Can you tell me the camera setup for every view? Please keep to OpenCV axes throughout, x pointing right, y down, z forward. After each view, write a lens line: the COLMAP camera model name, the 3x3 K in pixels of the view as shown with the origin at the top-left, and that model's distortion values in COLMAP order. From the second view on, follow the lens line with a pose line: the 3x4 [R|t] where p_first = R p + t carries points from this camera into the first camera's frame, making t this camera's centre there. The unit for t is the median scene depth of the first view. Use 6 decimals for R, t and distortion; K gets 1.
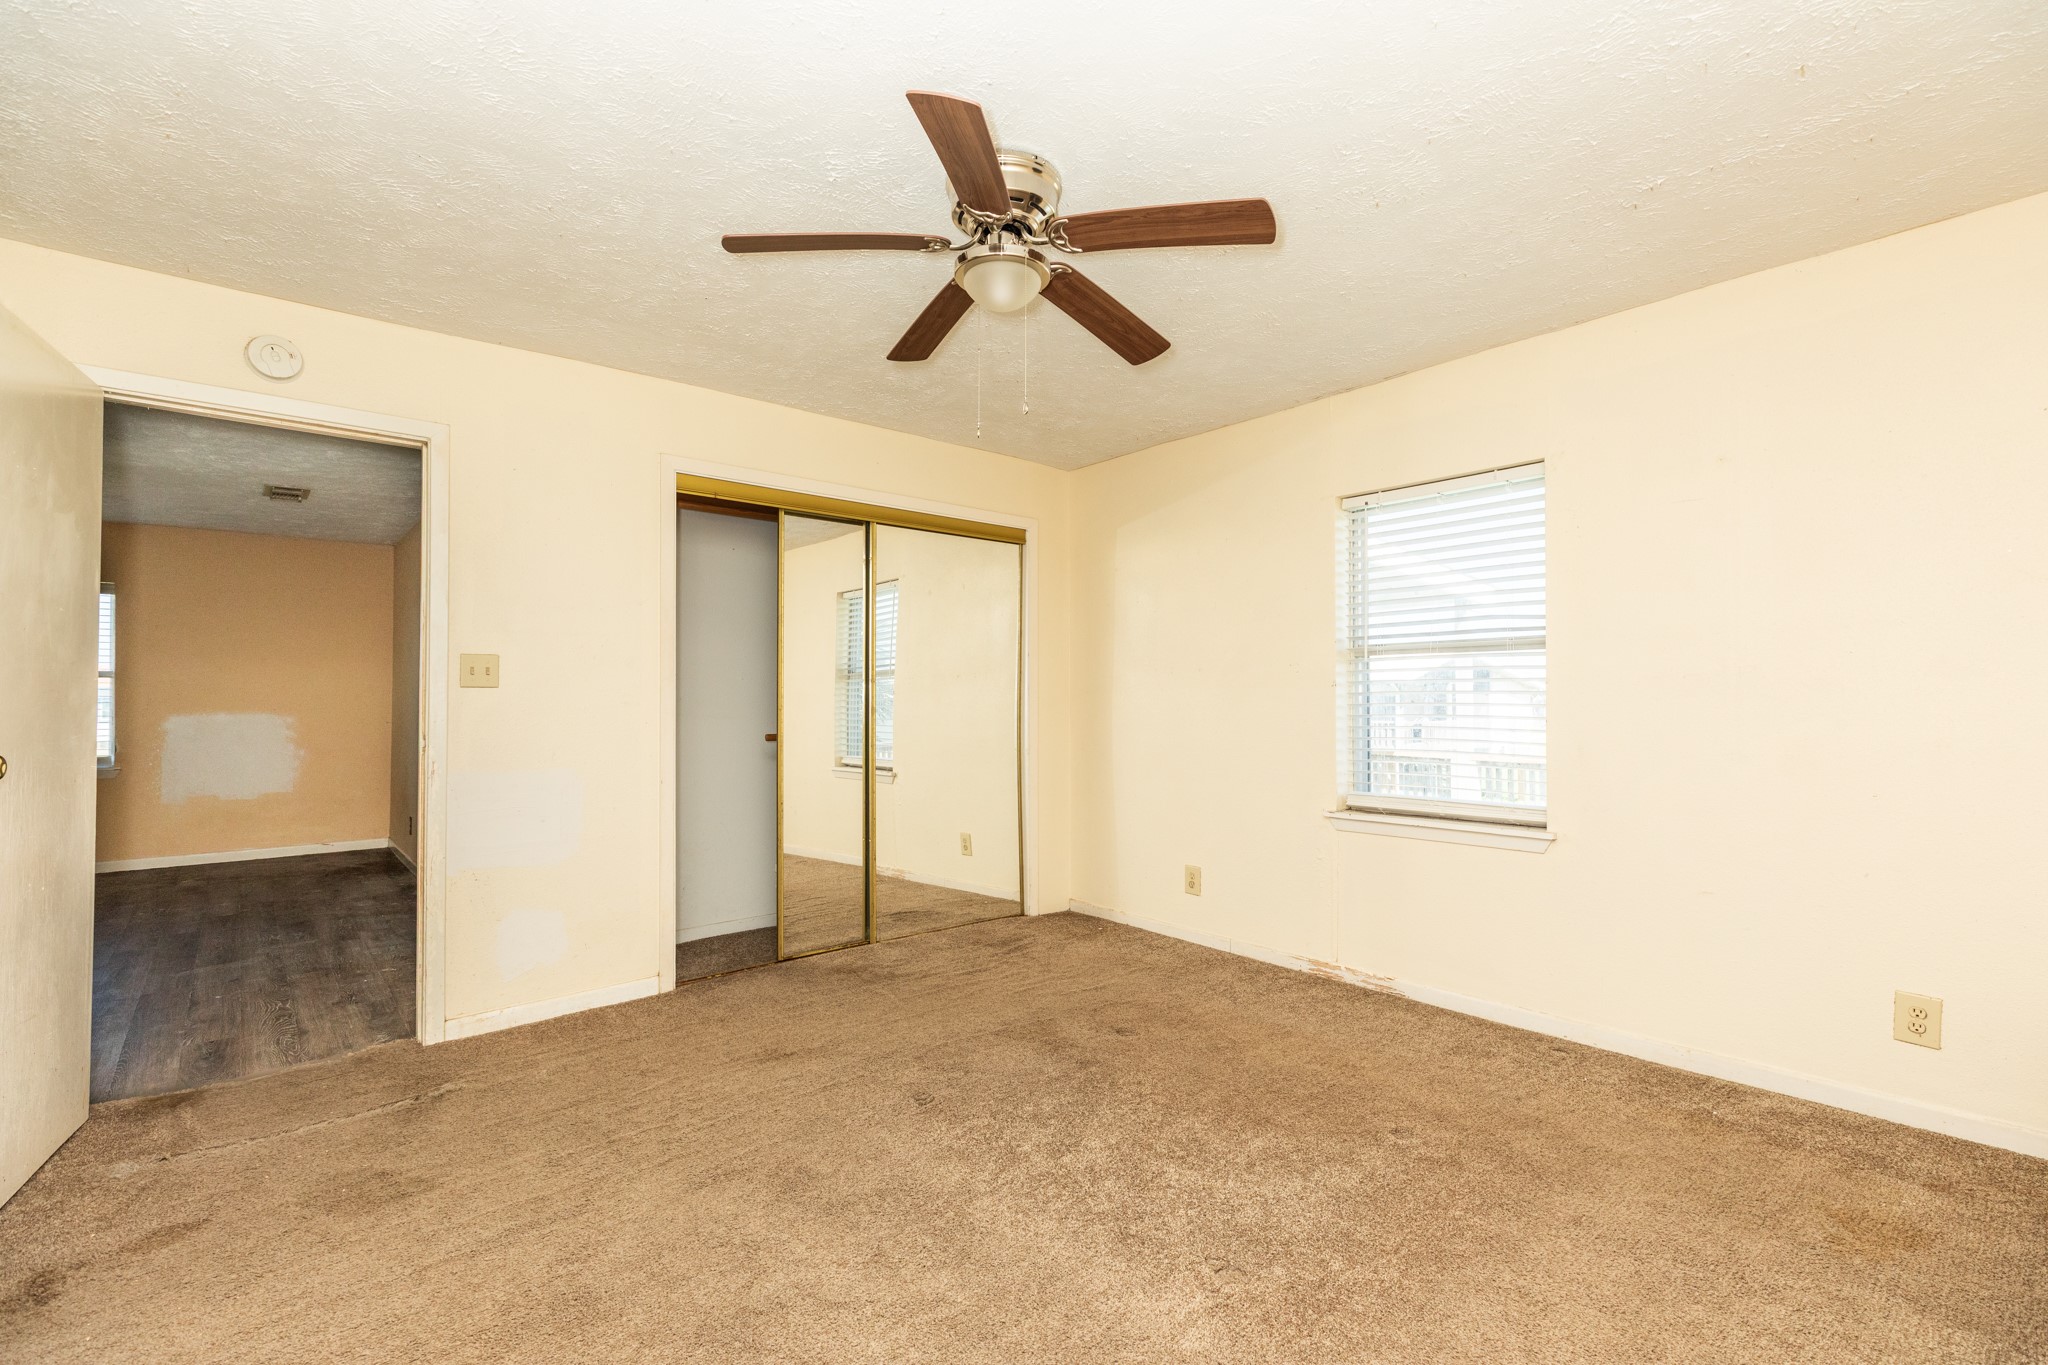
lens RADIAL K [[921.1, 0, 1030.1], [0, 921.1, 686.7], [0, 0, 1]] dist [0.011663, -0.000126]
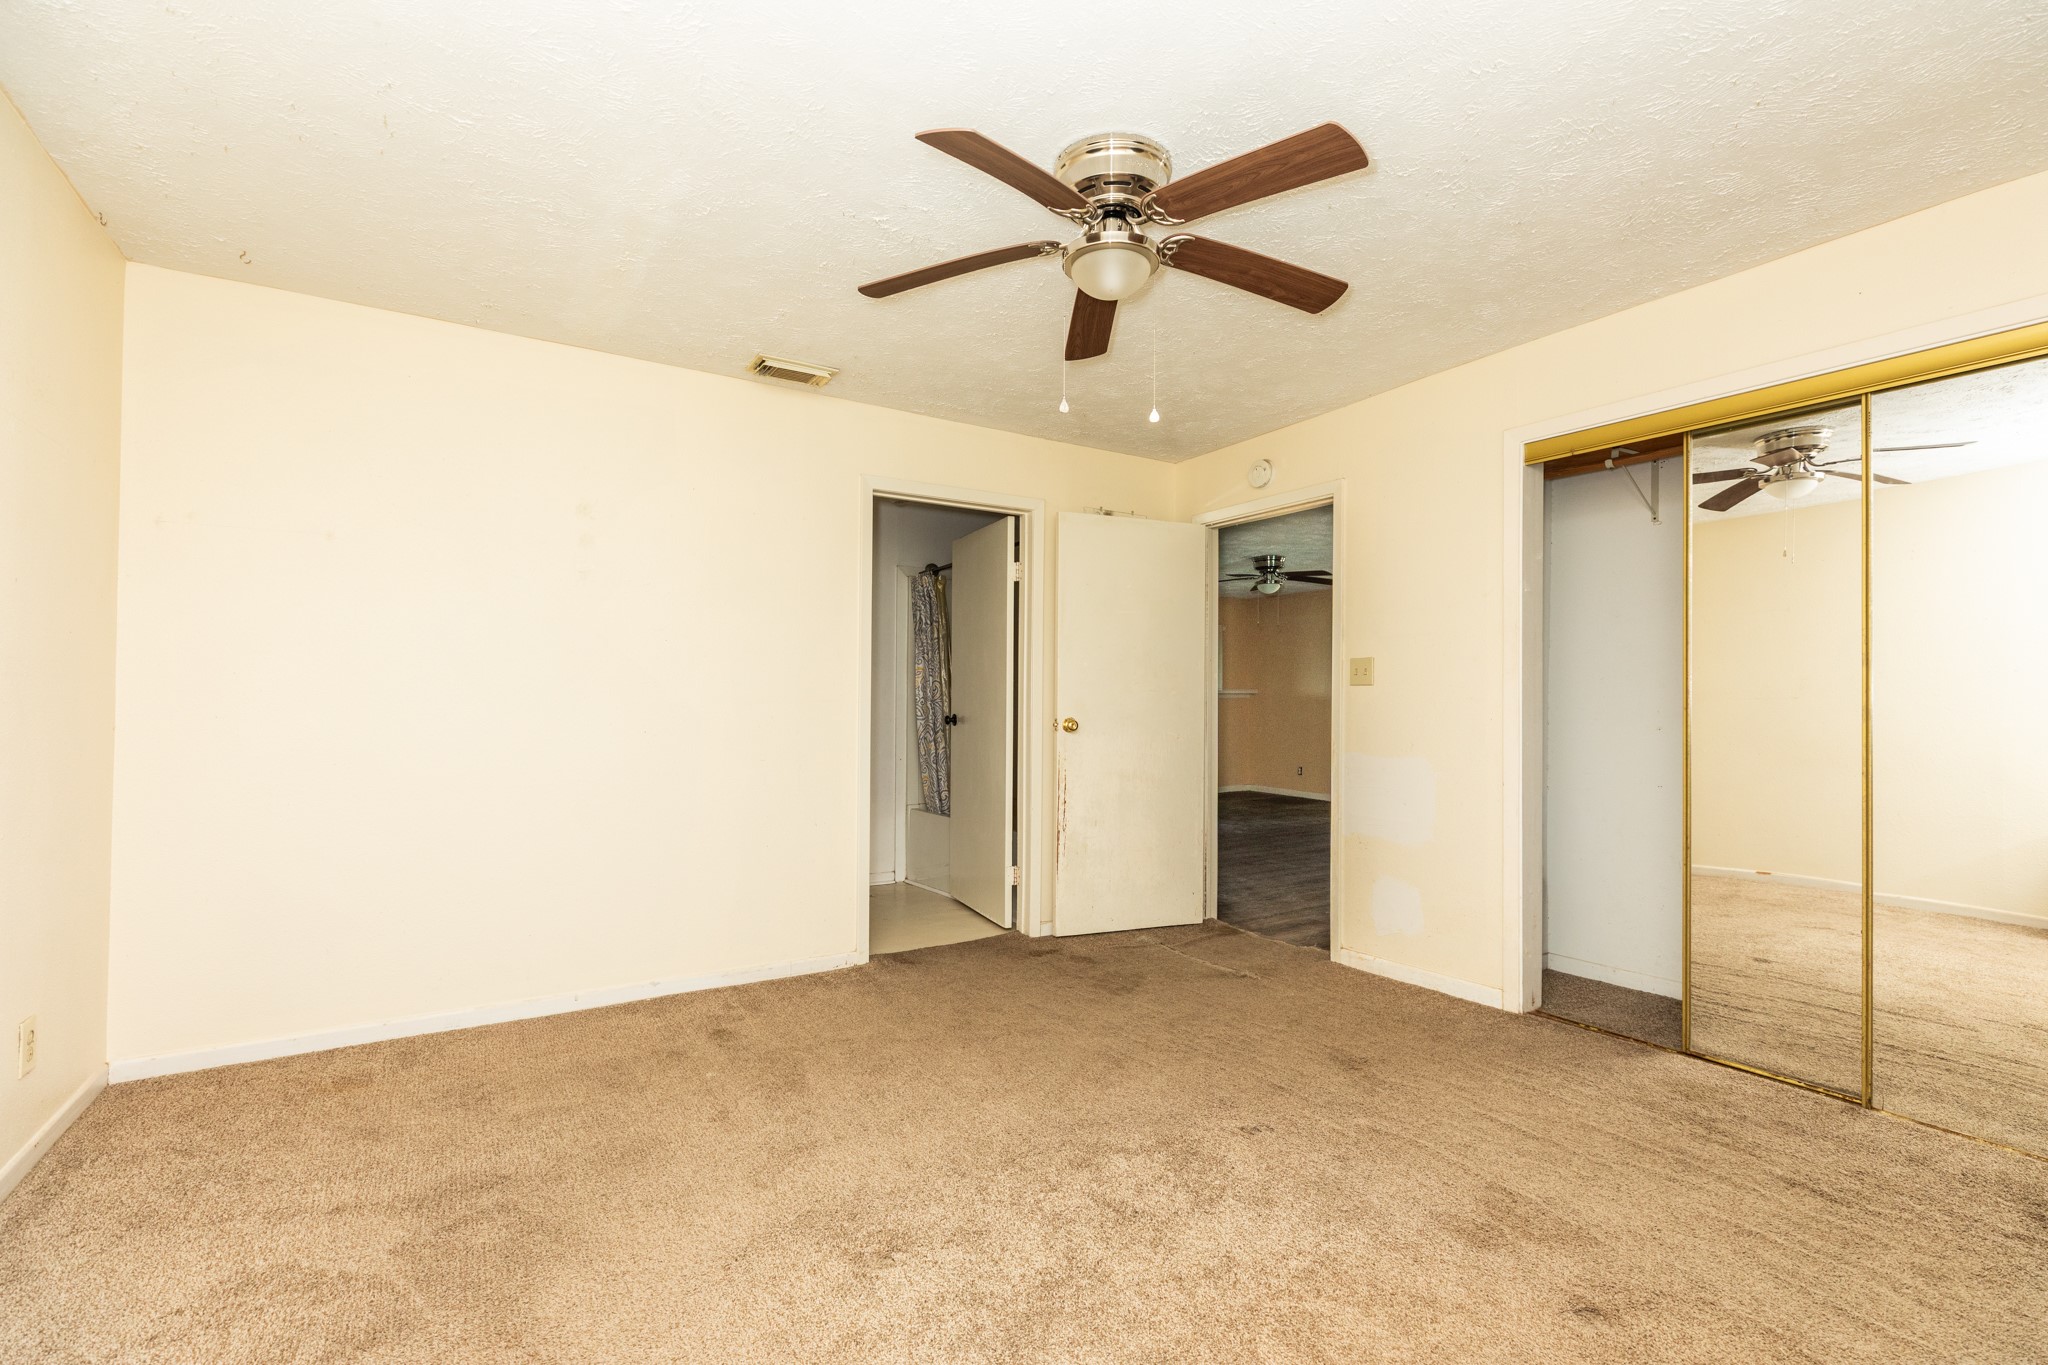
lens RADIAL K [[921.1, 0, 1030.1], [0, 921.1, 686.7], [0, 0, 1]] dist [0.011663, -0.000126]
pose [[-0.141875, -0.009019, -0.989843, 0.700166], [0.010492, 0.999889, -0.010614, 0.011727], [0.989829, -0.011891, -0.141765, 0.774129]]
